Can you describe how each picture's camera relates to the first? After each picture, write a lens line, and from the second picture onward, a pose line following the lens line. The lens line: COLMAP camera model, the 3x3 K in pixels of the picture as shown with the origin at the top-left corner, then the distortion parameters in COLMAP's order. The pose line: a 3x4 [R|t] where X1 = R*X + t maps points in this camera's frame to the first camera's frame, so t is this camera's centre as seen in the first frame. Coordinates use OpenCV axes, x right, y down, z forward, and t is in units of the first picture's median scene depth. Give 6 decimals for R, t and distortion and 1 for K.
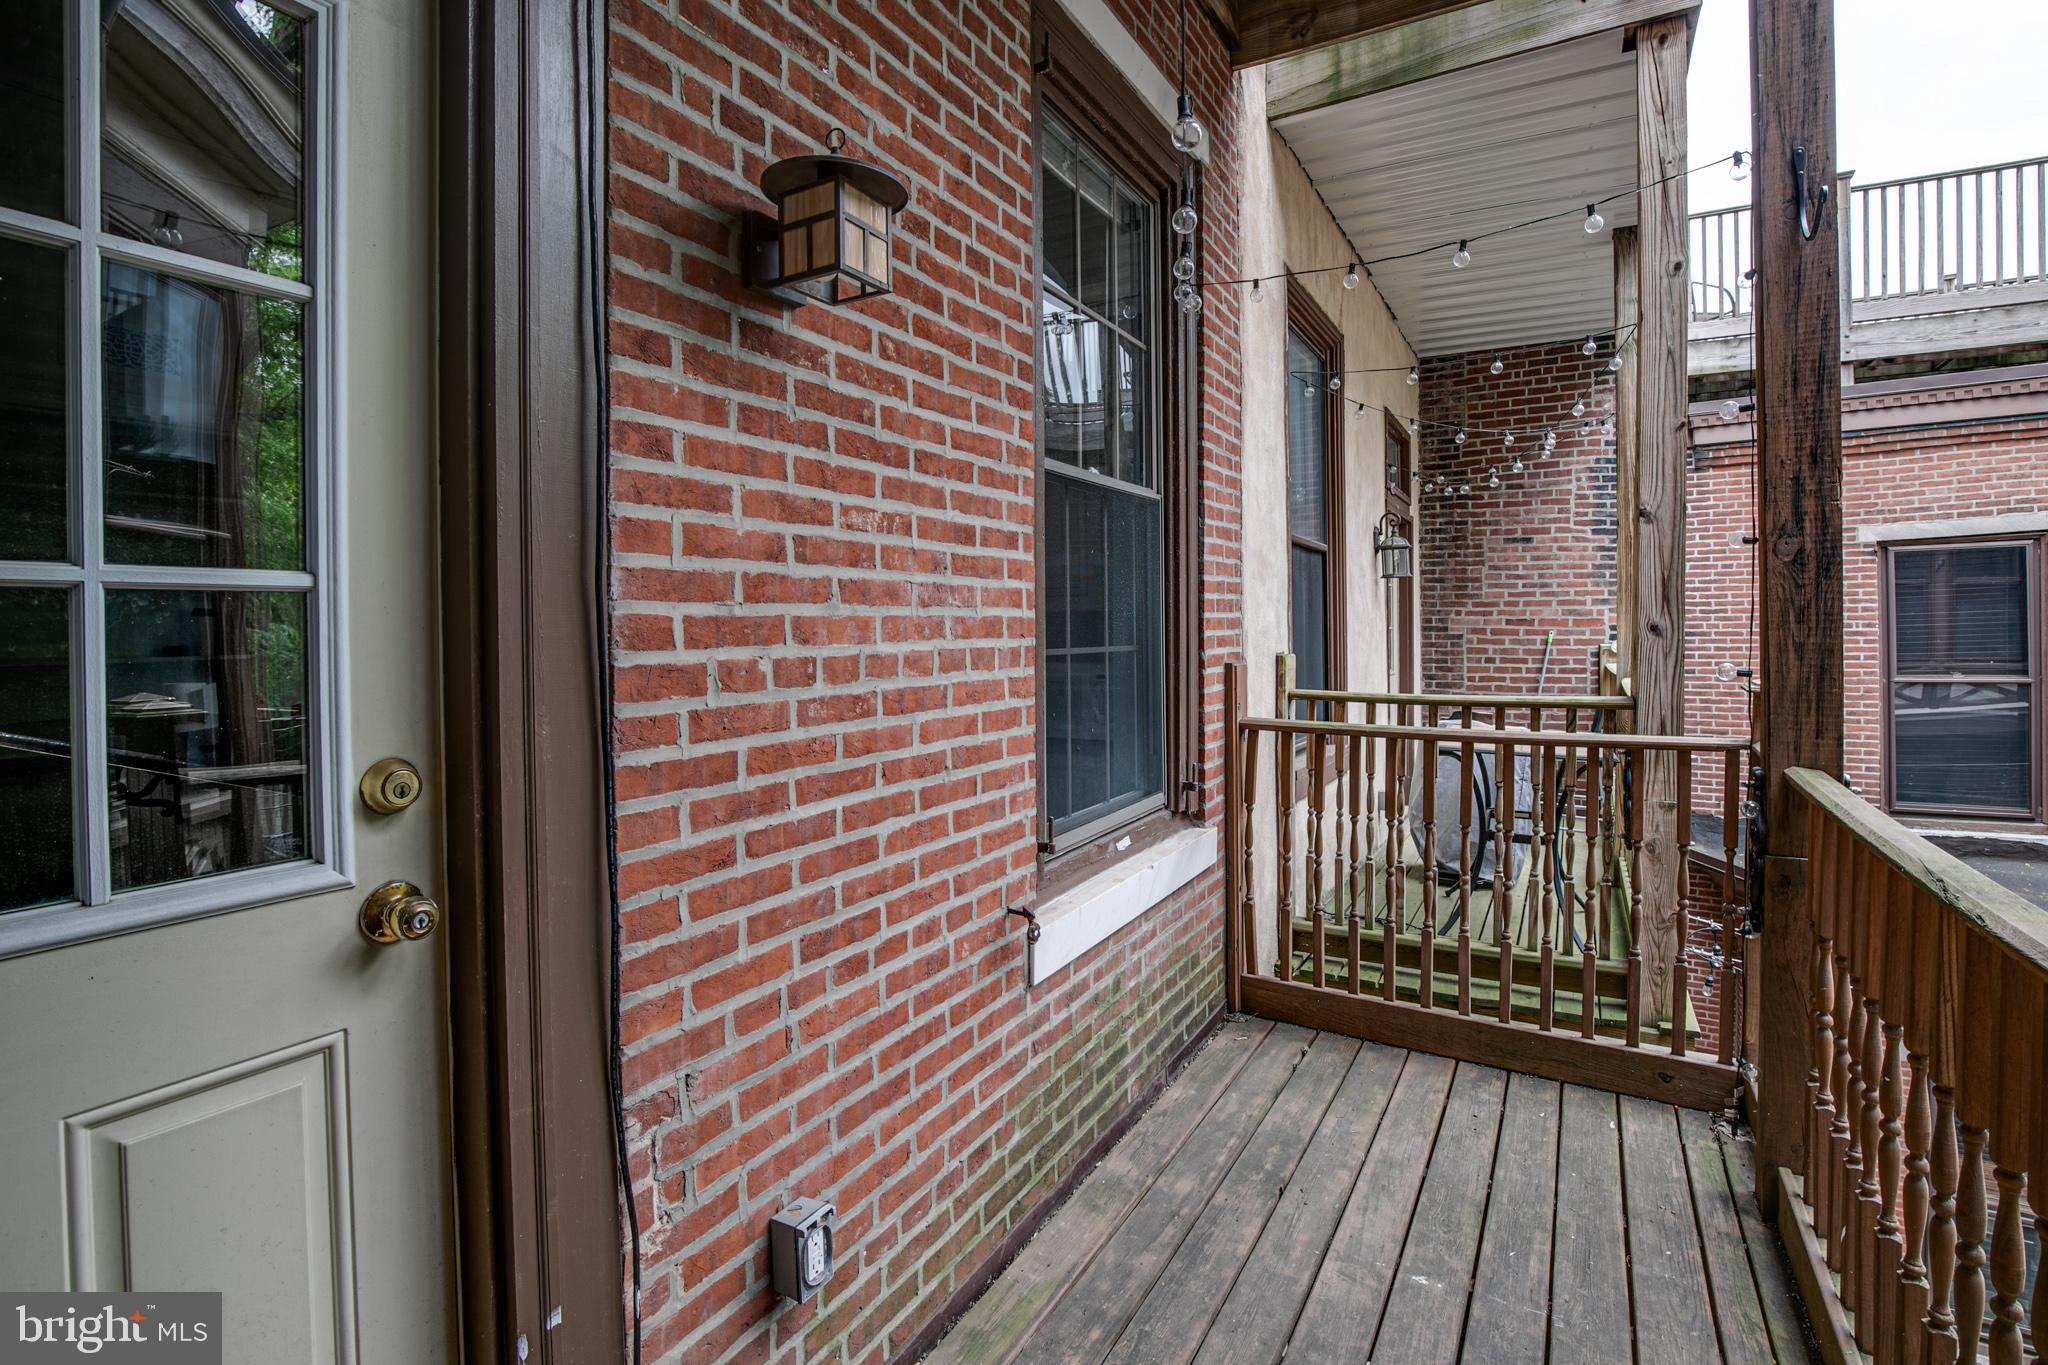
lens RADIAL K [[964.9, 0, 1028.4], [0, 964.9, 643.4], [0, 0, 1]] dist [-0.027892, 0.000413]
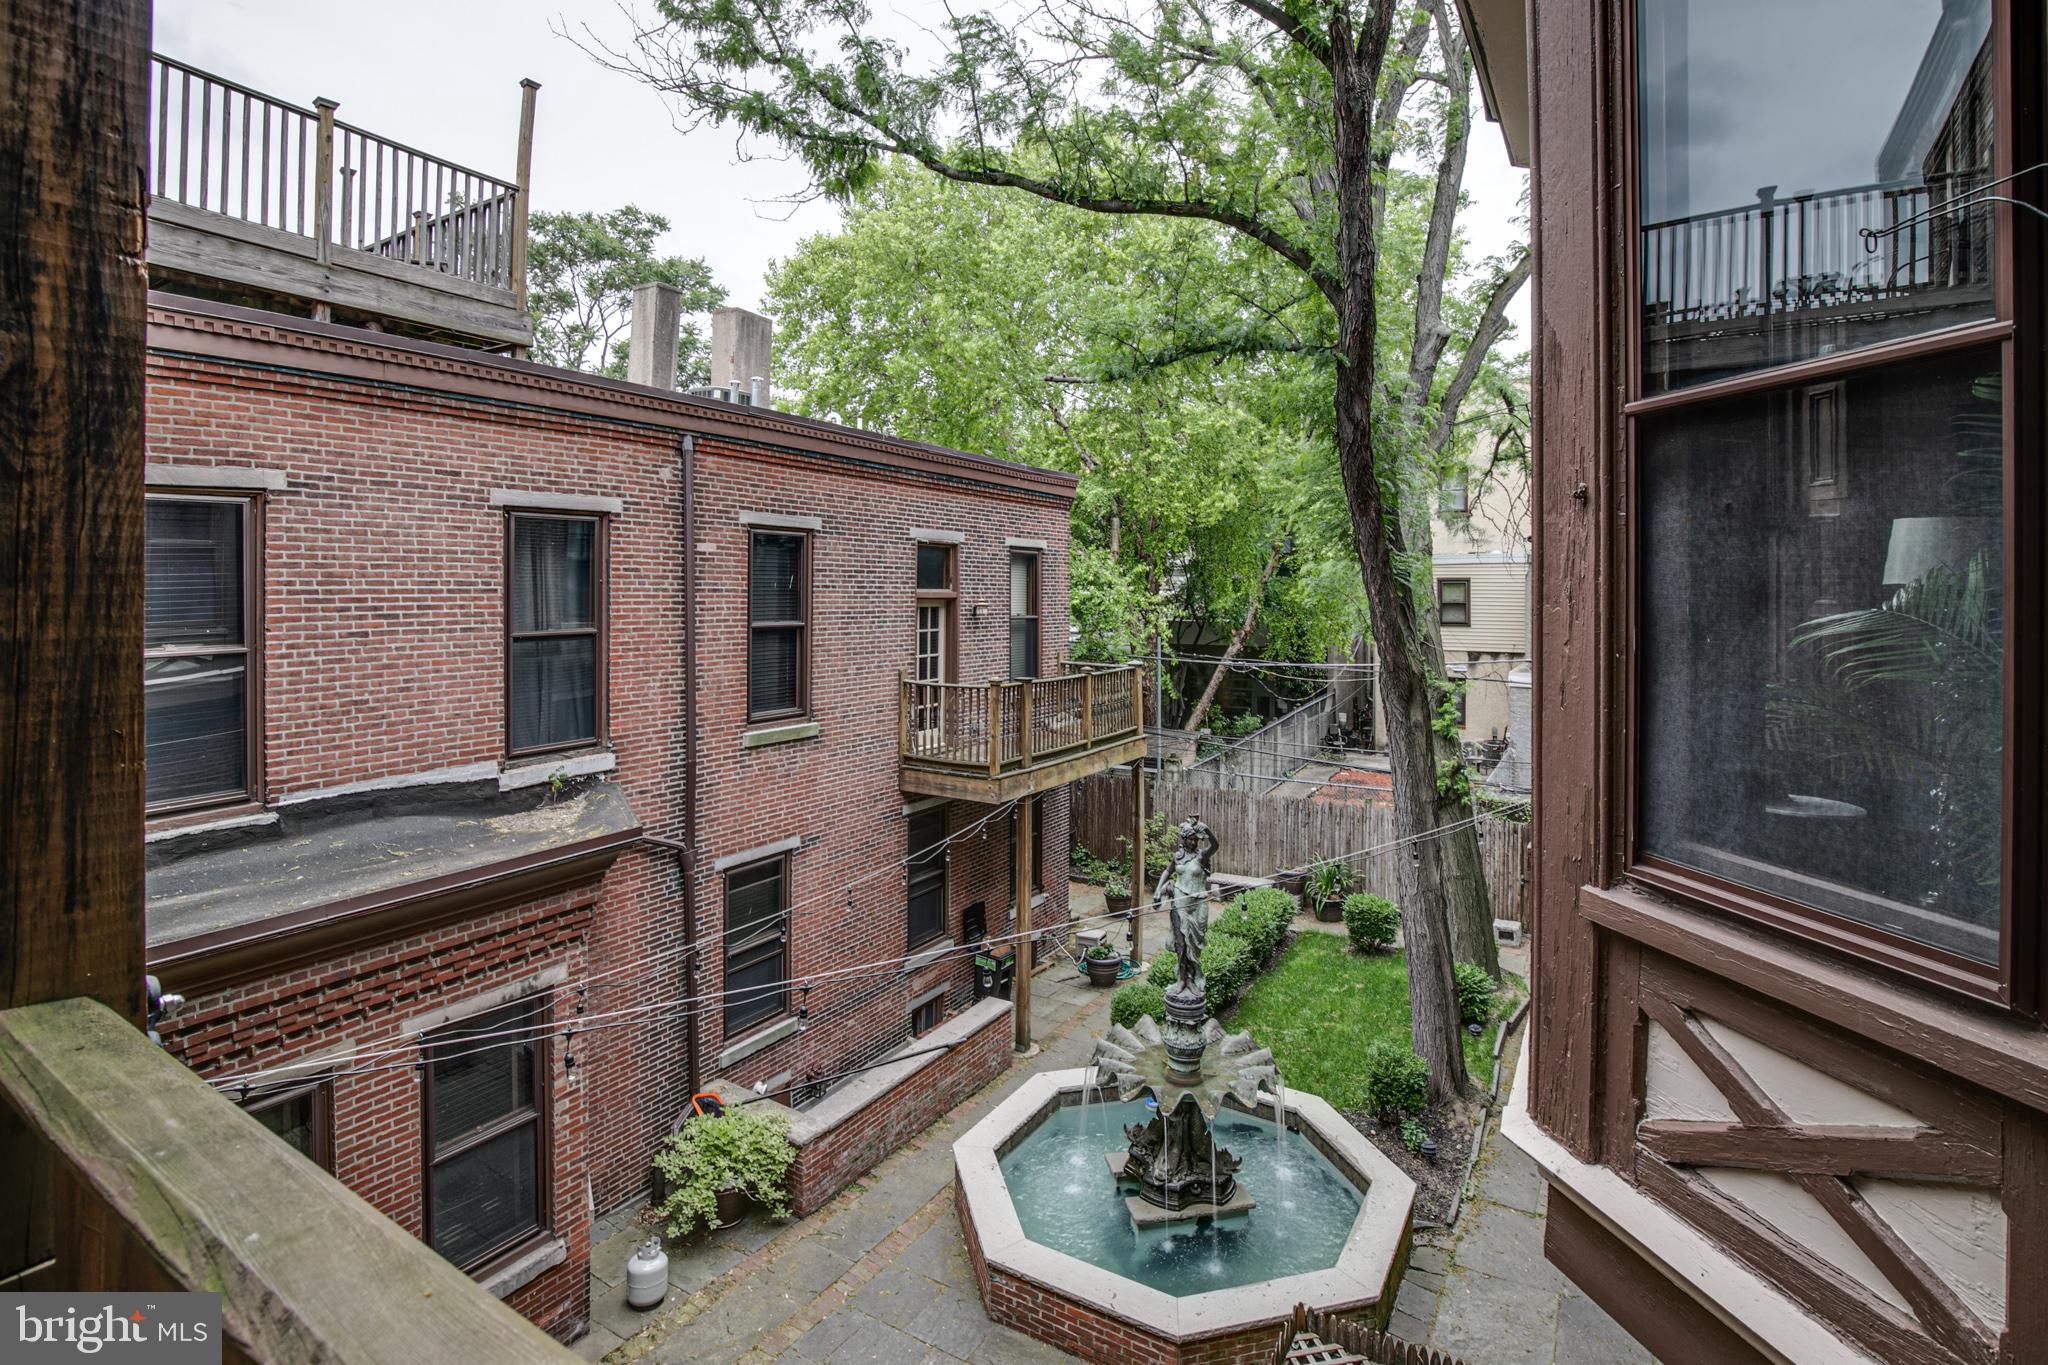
lens RADIAL K [[980.1, 0, 1023.2], [0, 980.1, 594.4], [0, 0, 1]] dist [-0.026382, -0.000576]
pose [[0.042843, 0.001646, 0.999080, 0.153314], [0.010388, 0.999944, -0.002093, -0.004084], [-0.999028, 0.010468, 0.042824, 0.196142]]
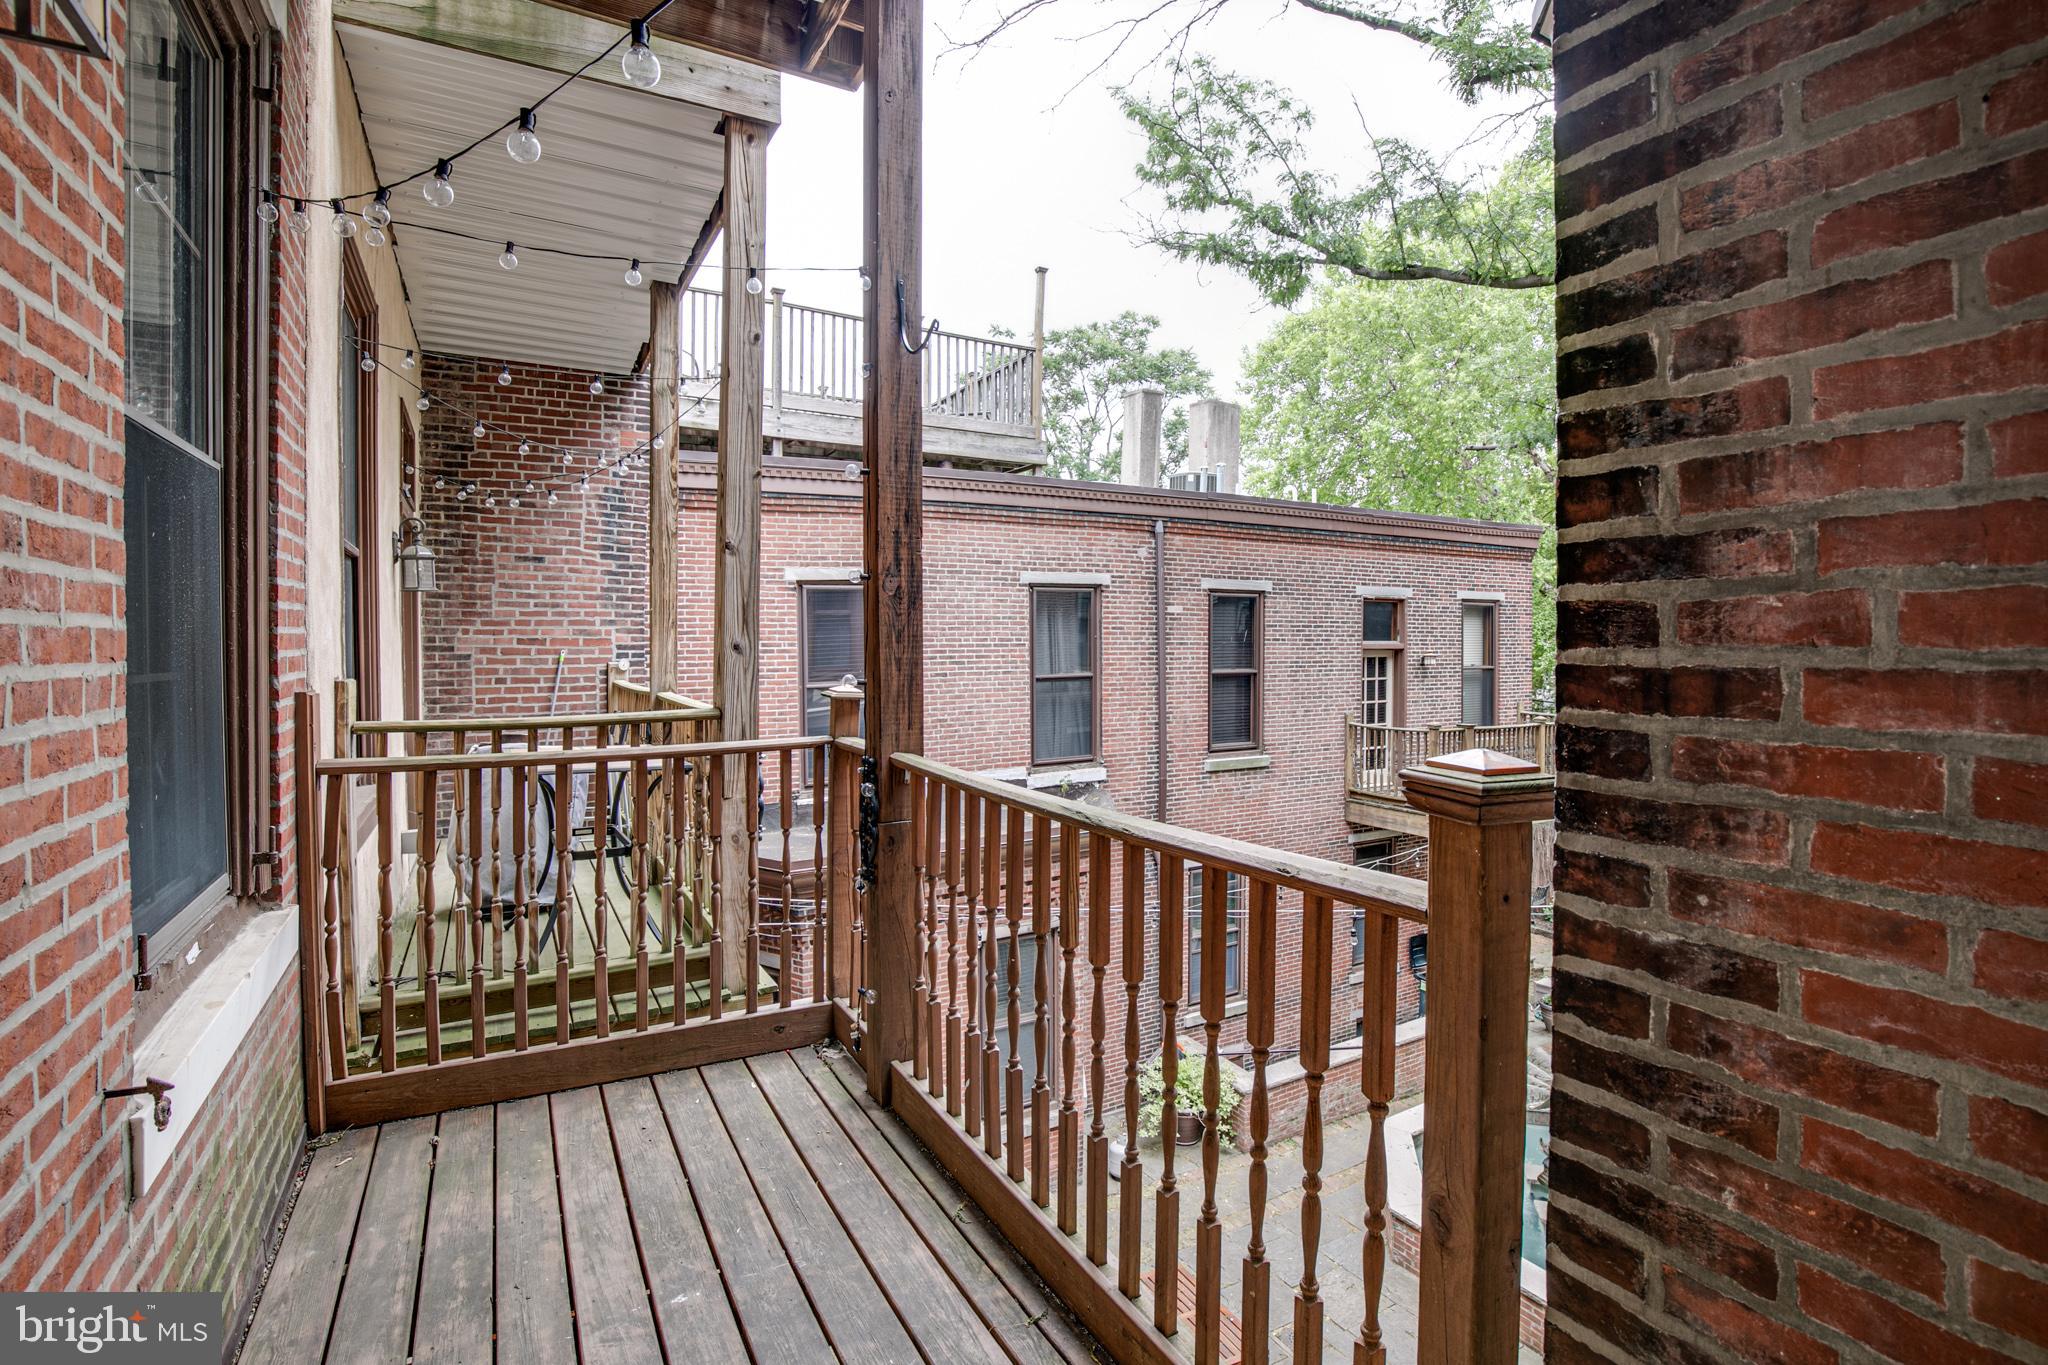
lens RADIAL K [[956.8, 0, 1037.9], [0, 956.8, 663.7], [0, 0, 1]] dist [-0.034658, 0.007477]
pose [[0.506250, -0.015160, 0.862253, -0.072268], [0.014658, 0.999852, 0.008973, -0.000360], [-0.862262, 0.008097, 0.506397, 0.051372]]
